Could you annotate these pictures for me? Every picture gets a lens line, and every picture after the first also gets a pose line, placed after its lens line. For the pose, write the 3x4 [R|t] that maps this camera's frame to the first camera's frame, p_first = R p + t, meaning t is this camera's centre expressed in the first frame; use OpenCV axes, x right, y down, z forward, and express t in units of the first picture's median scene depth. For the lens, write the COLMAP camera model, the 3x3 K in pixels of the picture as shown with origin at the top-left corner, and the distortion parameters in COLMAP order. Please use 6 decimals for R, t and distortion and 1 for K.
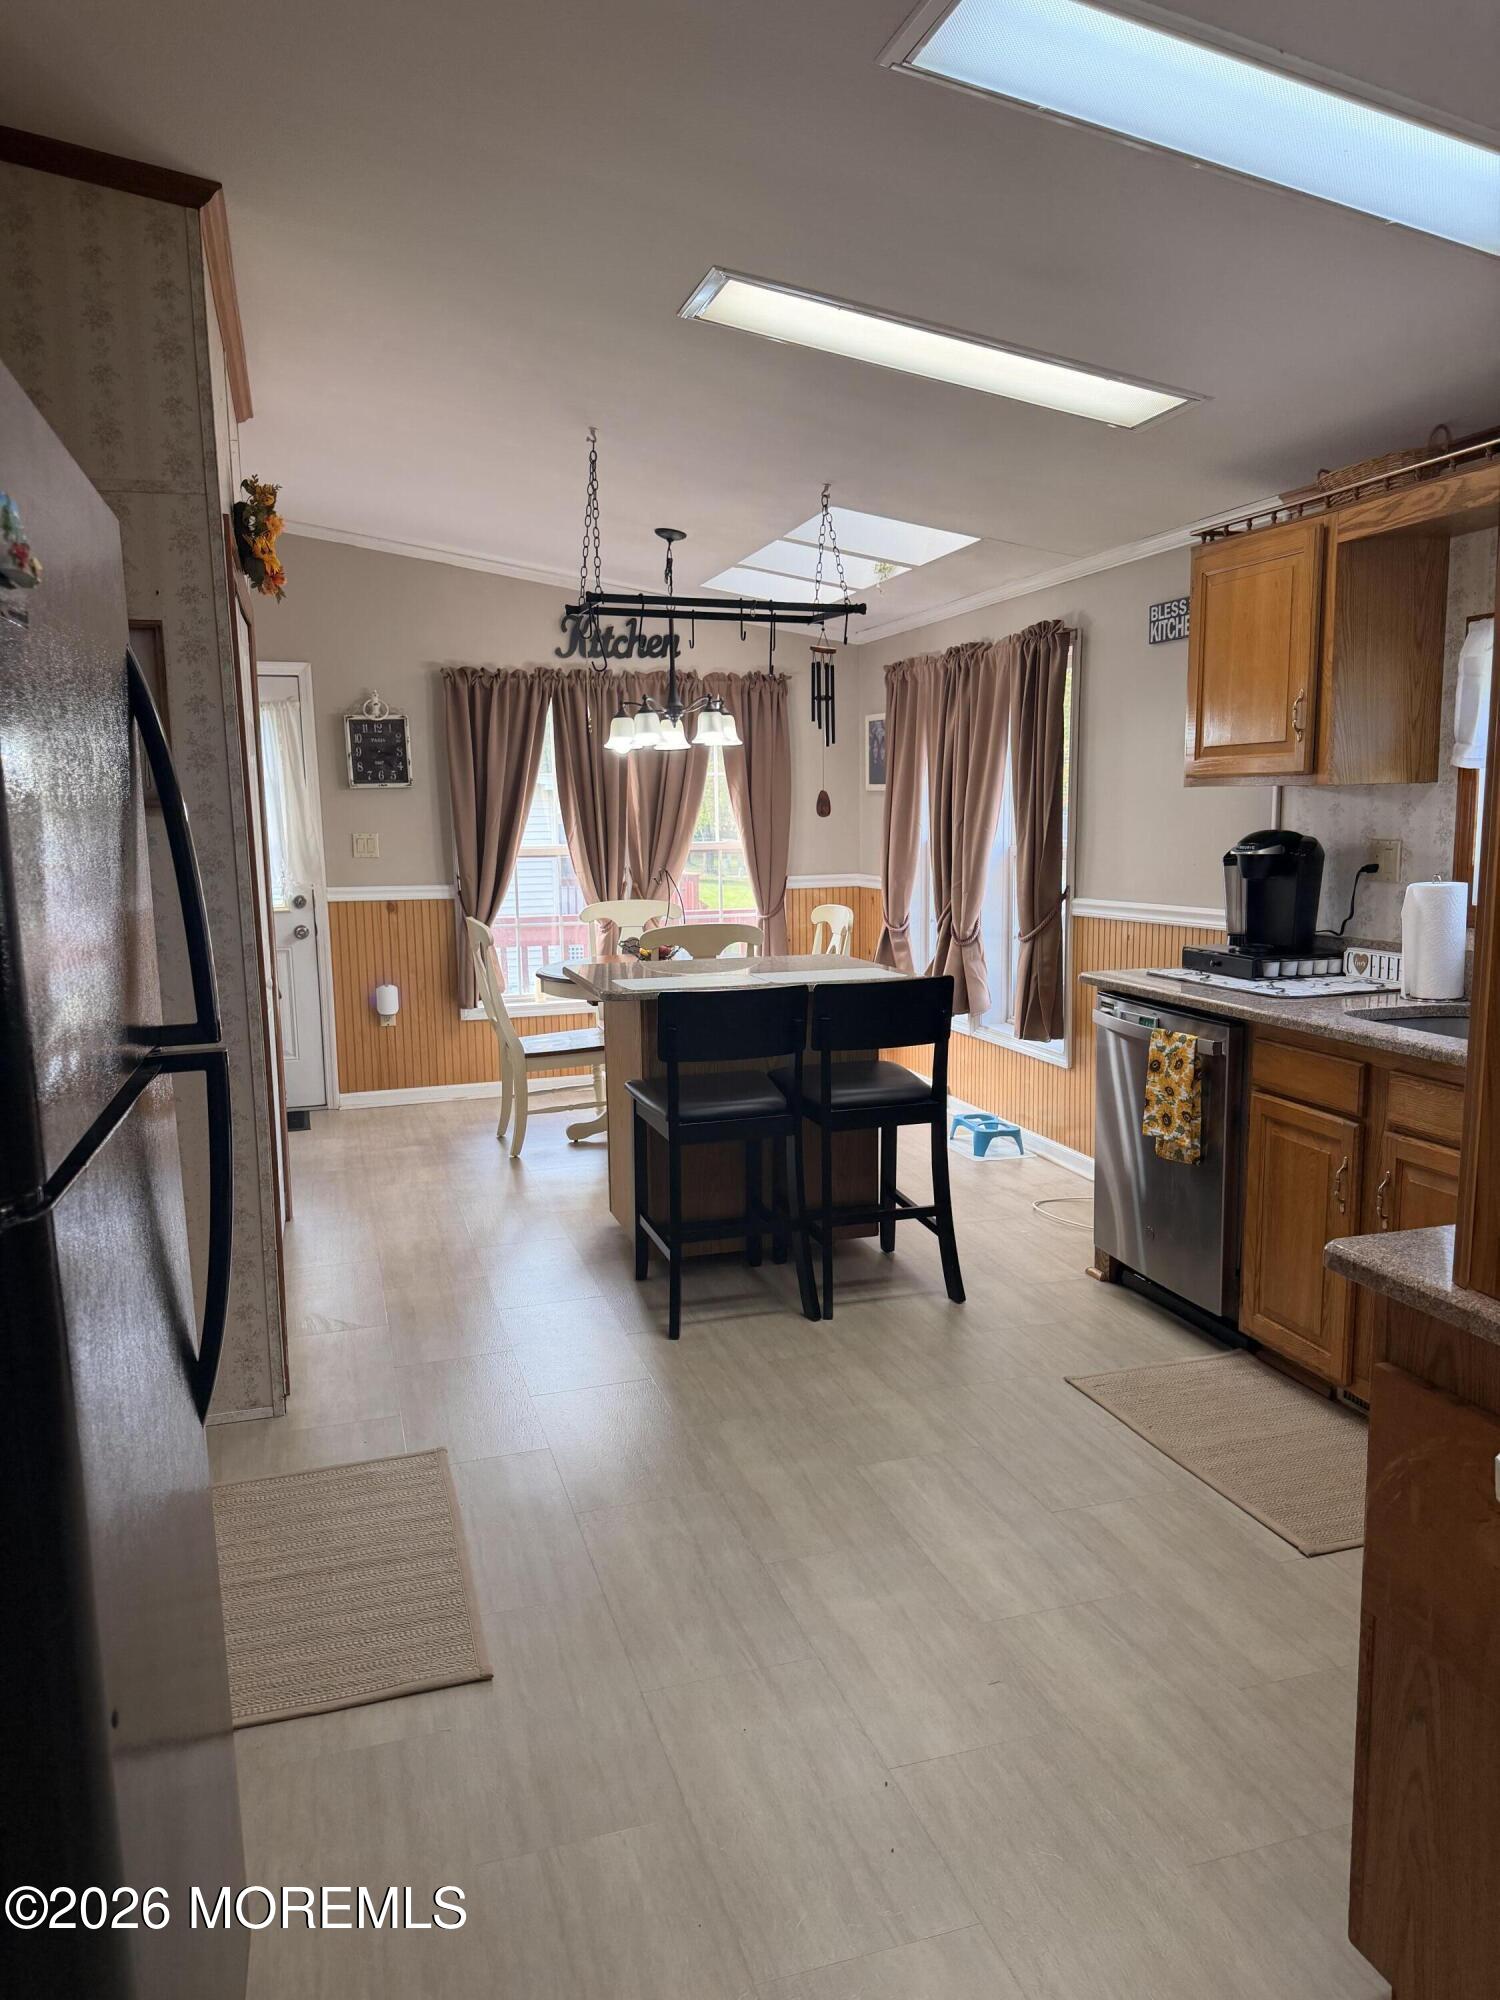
lens RADIAL K [[1385.7, 0, 742.9], [0, 1385.7, 1003.1], [0, 0, 1]] dist [0.158552, -0.328488]
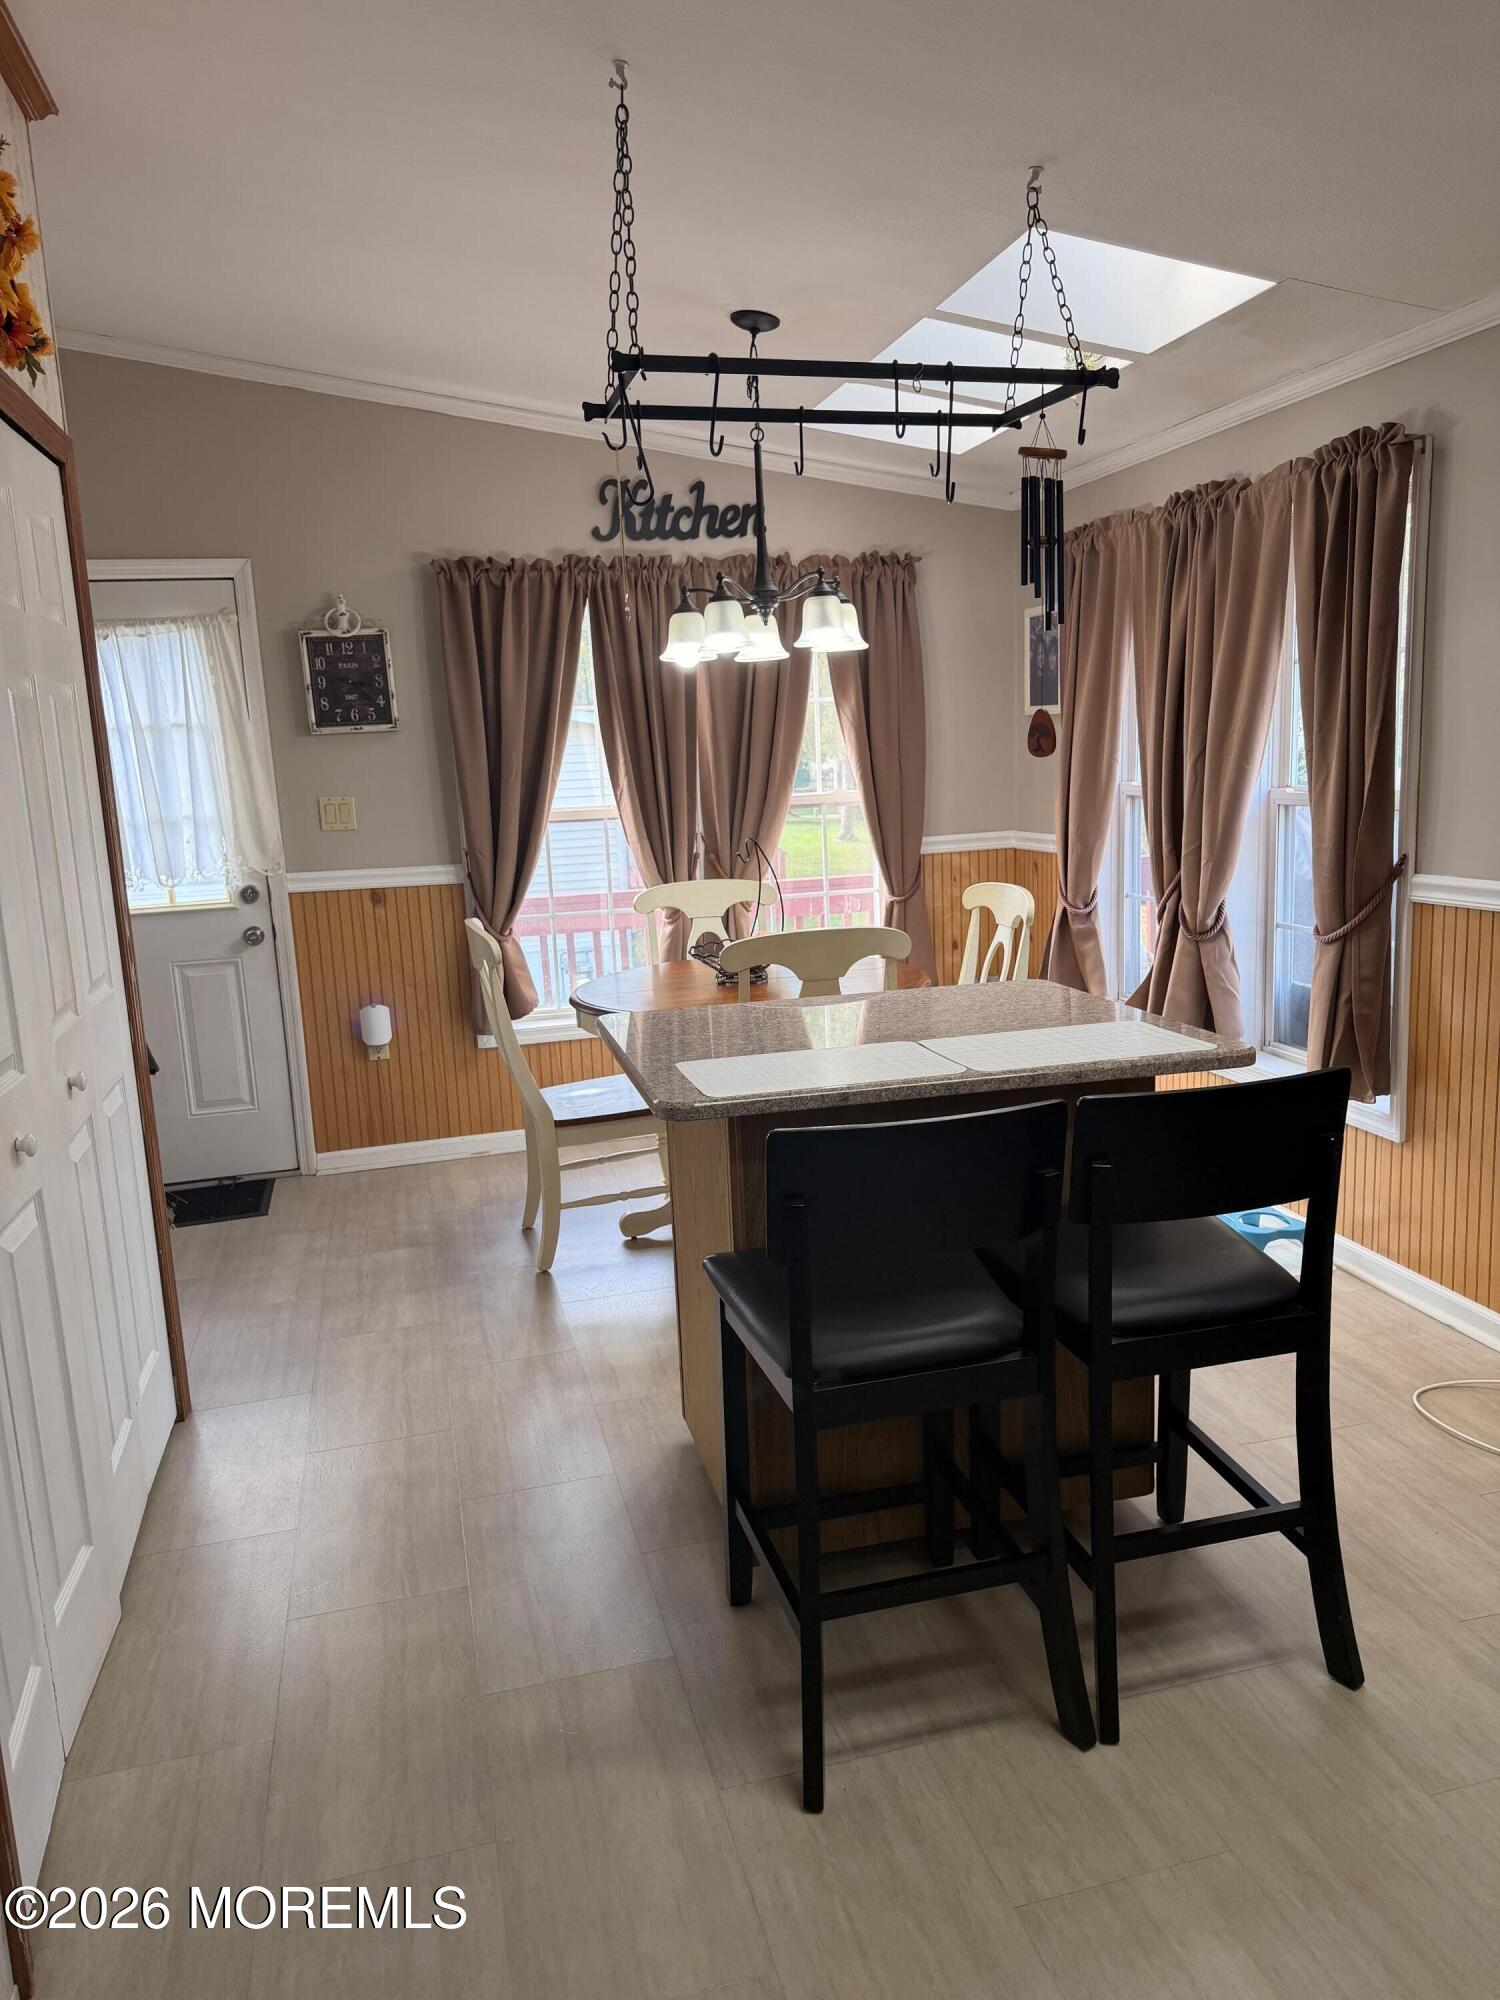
lens RADIAL K [[1411.1, 0, 750.0], [0, 1411.1, 1000.0], [0, 0, 1]] dist [0.085449, -0.170091]
pose [[0.998533, -0.020500, -0.050108, -0.025034], [0.022434, 0.999013, 0.038333, -0.044234], [0.049272, -0.039400, 0.998008, 0.307433]]
